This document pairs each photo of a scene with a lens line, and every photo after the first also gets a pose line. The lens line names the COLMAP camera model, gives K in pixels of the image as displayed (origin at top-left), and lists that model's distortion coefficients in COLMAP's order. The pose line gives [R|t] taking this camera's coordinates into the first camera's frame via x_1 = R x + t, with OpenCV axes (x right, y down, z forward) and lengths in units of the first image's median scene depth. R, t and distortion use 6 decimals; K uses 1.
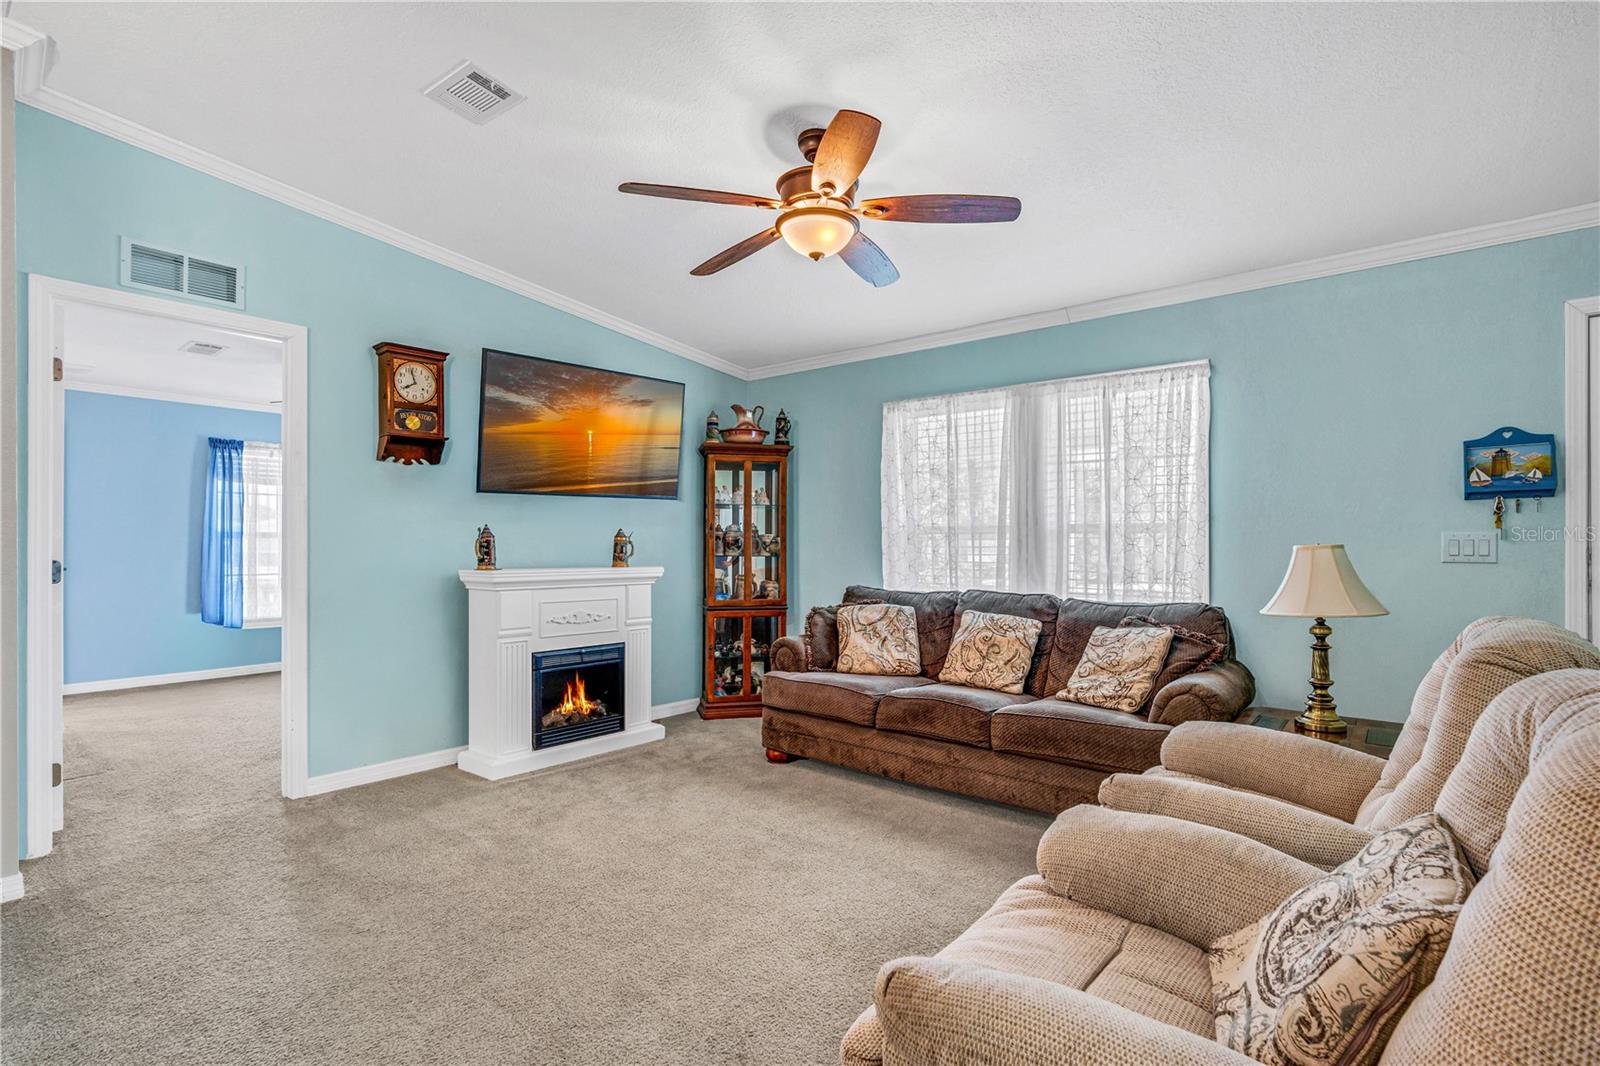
lens RADIAL K [[741.6, 0, 801.7], [0, 741.6, 540.4], [0, 0, 1]] dist [-0.001931, 0.000177]
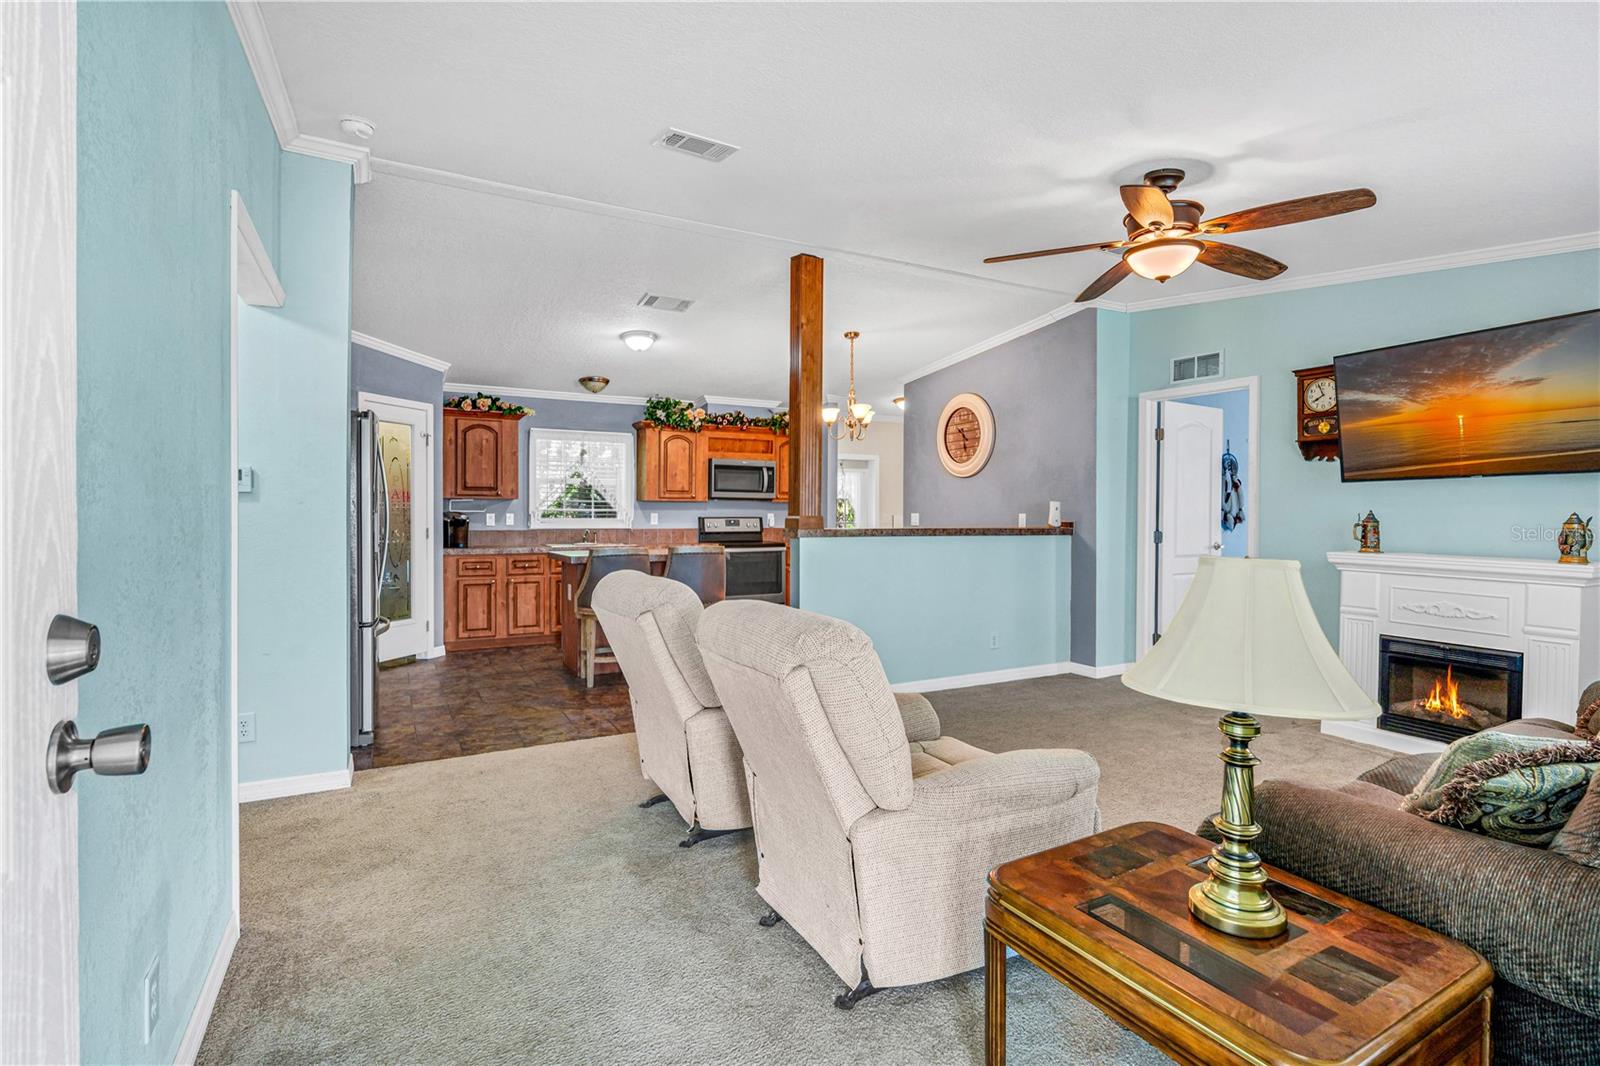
lens RADIAL K [[712.0, 0, 765.5], [0, 712.0, 523.0], [0, 0, 1]] dist [0.017794, 0.000127]
pose [[-0.389803, 0.008424, -0.920860, 0.922928], [0.000193, 0.999959, 0.009065, -0.013732], [0.920898, 0.003356, -0.389789, 0.621896]]
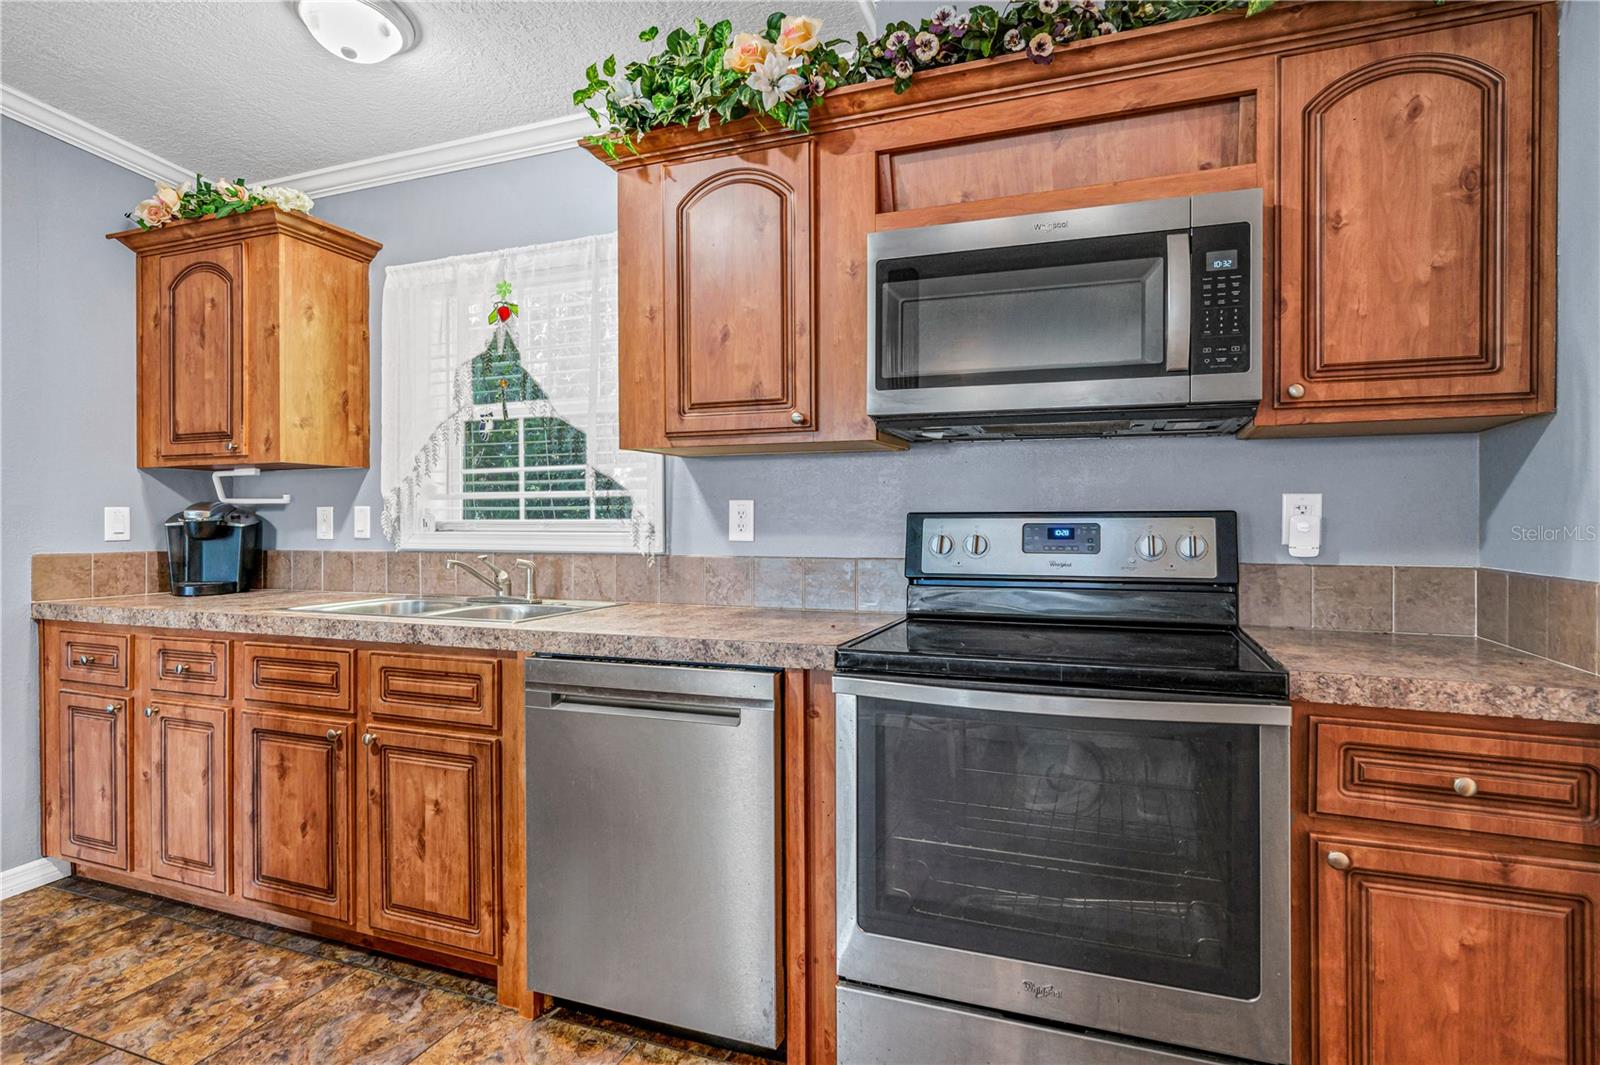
lens RADIAL K [[759.1, 0, 808.4], [0, 759.1, 528.8], [0, 0, 1]] dist [-0.017183, 0.006705]
pose [[-0.942946, 0.003466, -0.332927, -0.876513], [0.002062, 0.999987, 0.004572, -0.001837], [0.332938, 0.003624, -0.942942, 0.057007]]
